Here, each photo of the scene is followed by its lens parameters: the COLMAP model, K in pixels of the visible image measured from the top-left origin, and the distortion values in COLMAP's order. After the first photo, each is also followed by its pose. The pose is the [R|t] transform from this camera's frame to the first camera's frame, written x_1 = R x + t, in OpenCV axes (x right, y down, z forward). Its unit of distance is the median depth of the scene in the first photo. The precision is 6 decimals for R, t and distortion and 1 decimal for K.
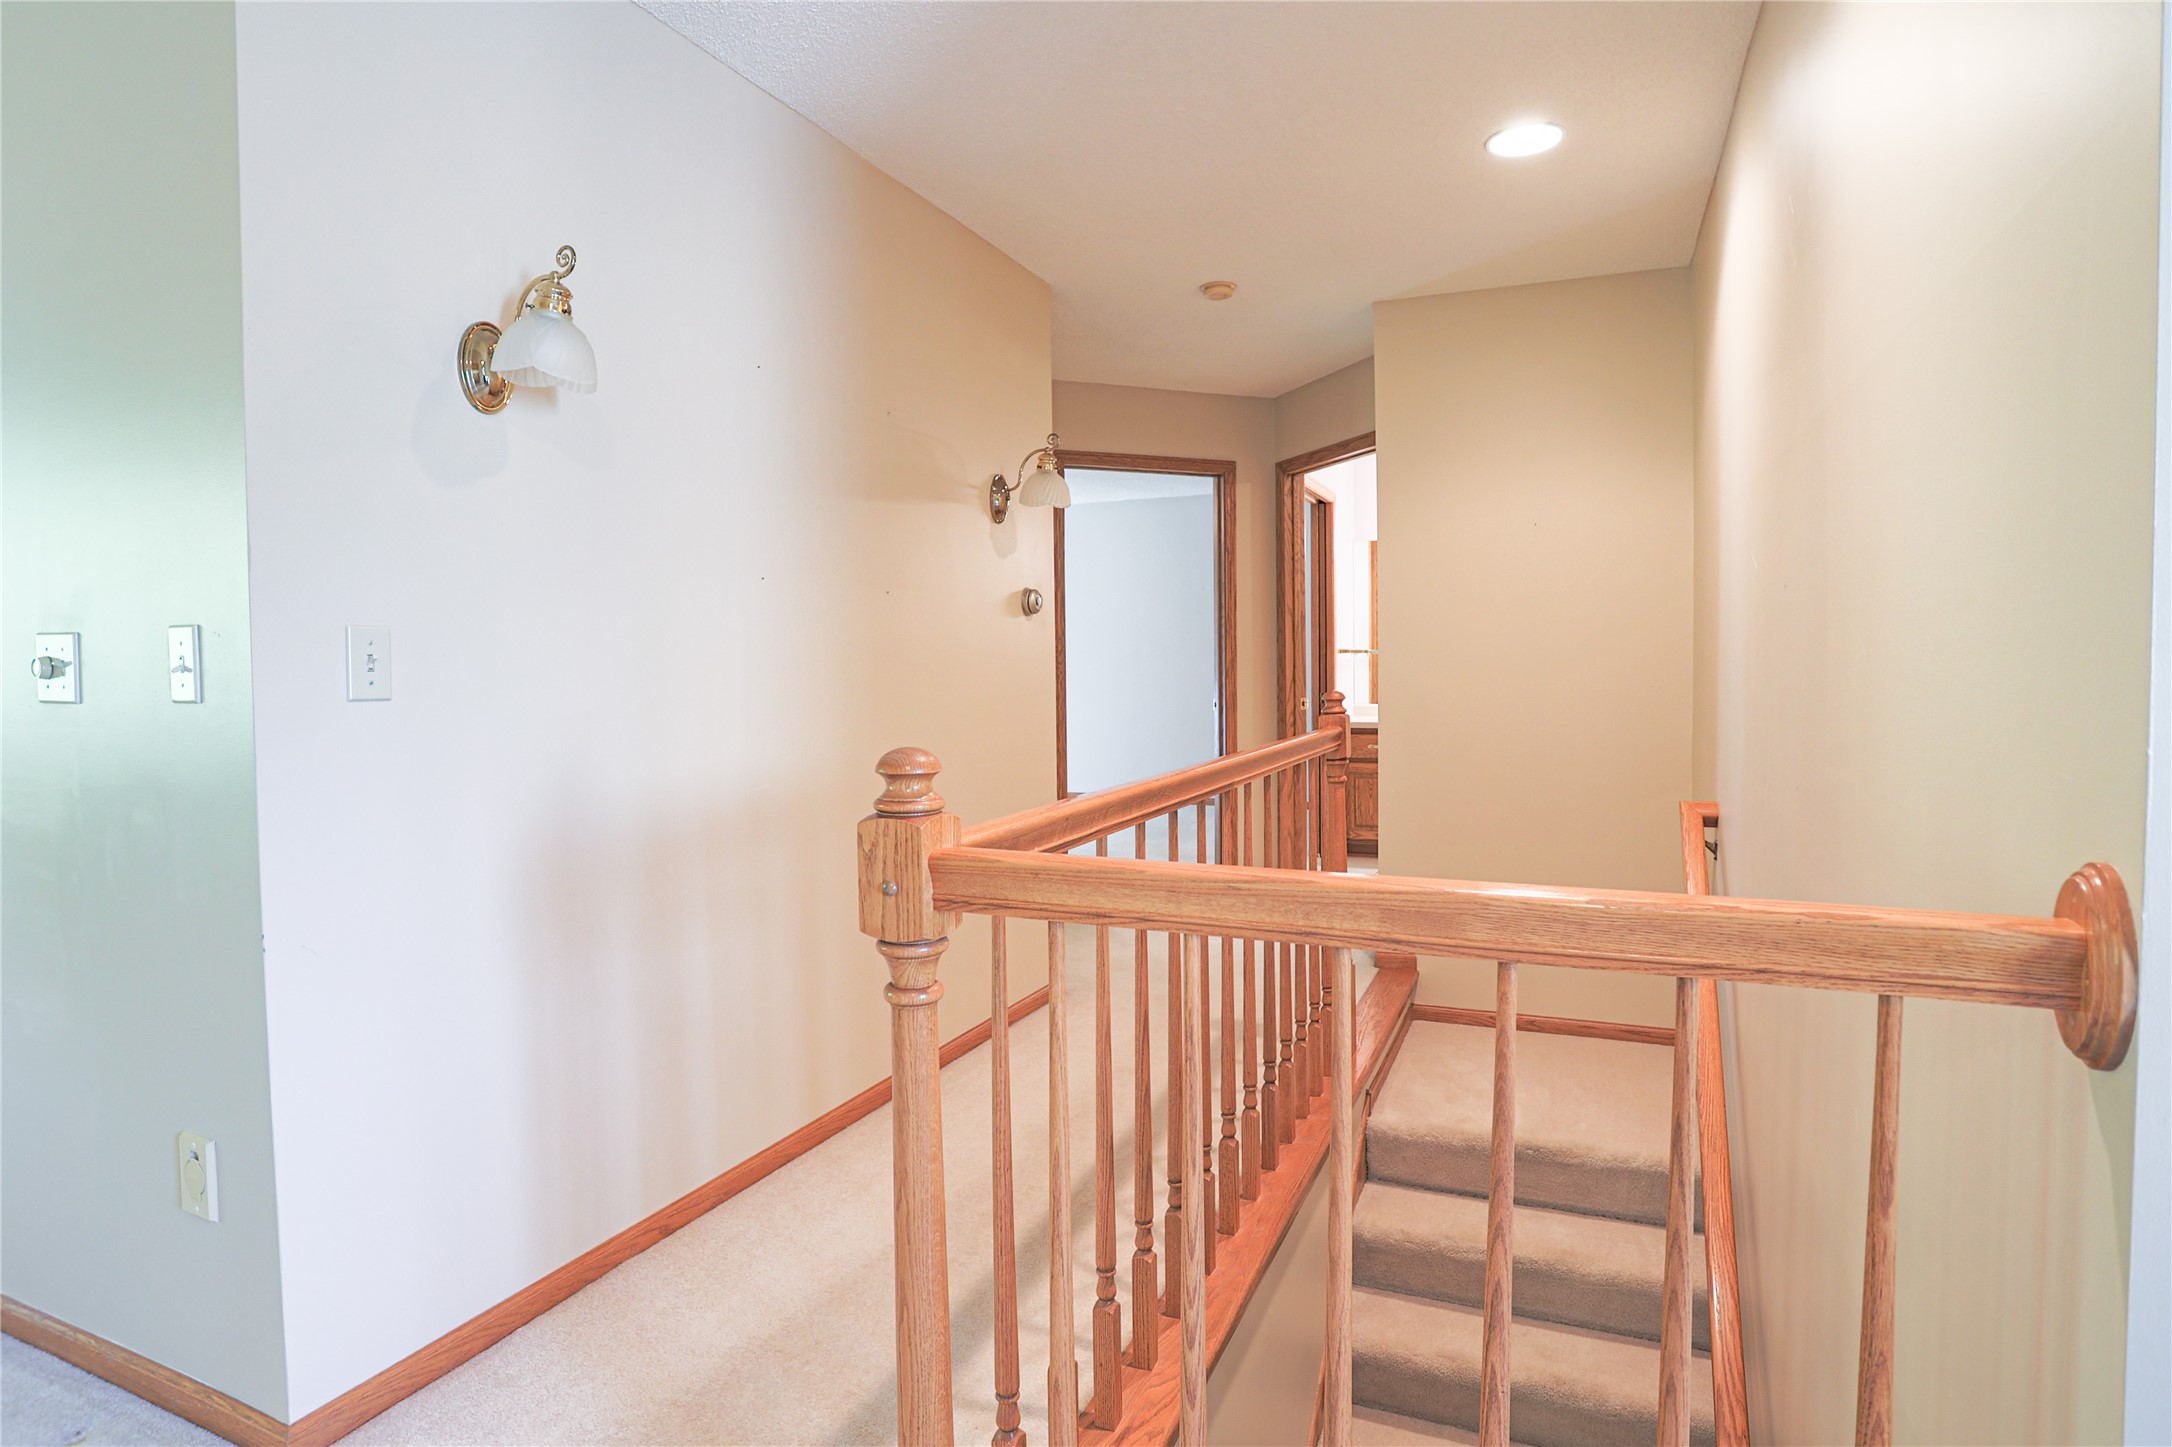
lens RADIAL K [[1132.4, 0, 1085.3], [0, 1132.4, 719.6], [0, 0, 1]] dist [-0.034916, 0.008353]
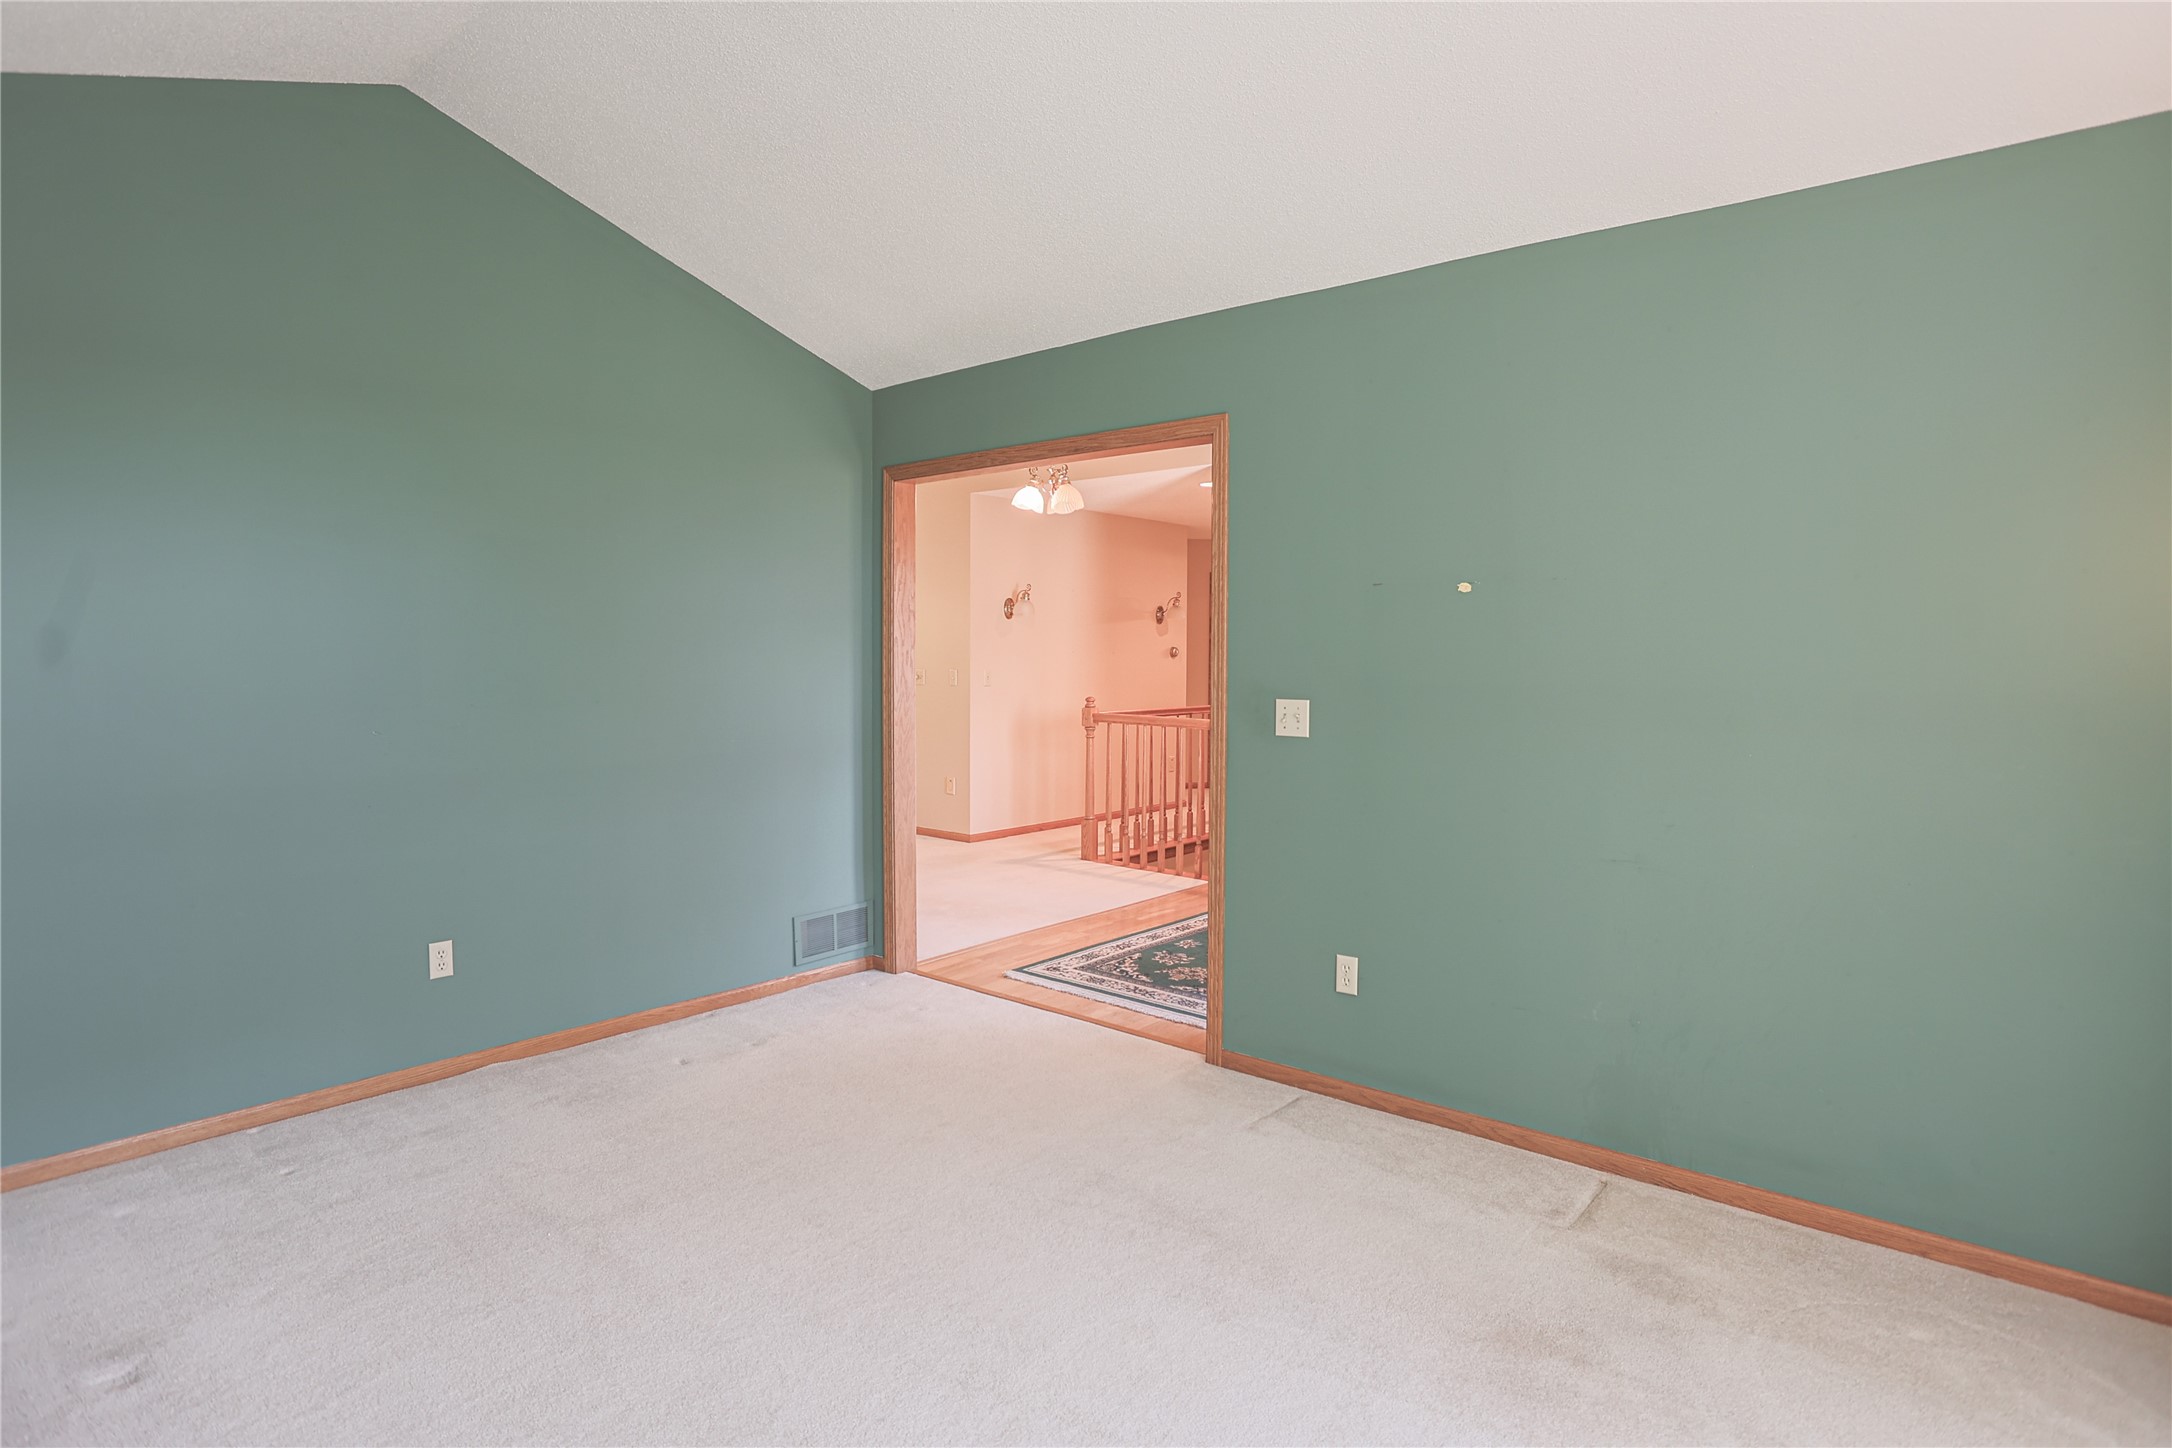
lens RADIAL K [[1132.4, 0, 1085.8], [0, 1132.4, 723.4], [0, 0, 1]] dist [-0.034916, 0.008353]
pose [[0.960063, 0.029701, -0.278204, 0.823057], [-0.026661, 0.999536, 0.014705, 0.044483], [0.278512, -0.006701, 0.960409, -2.634482]]
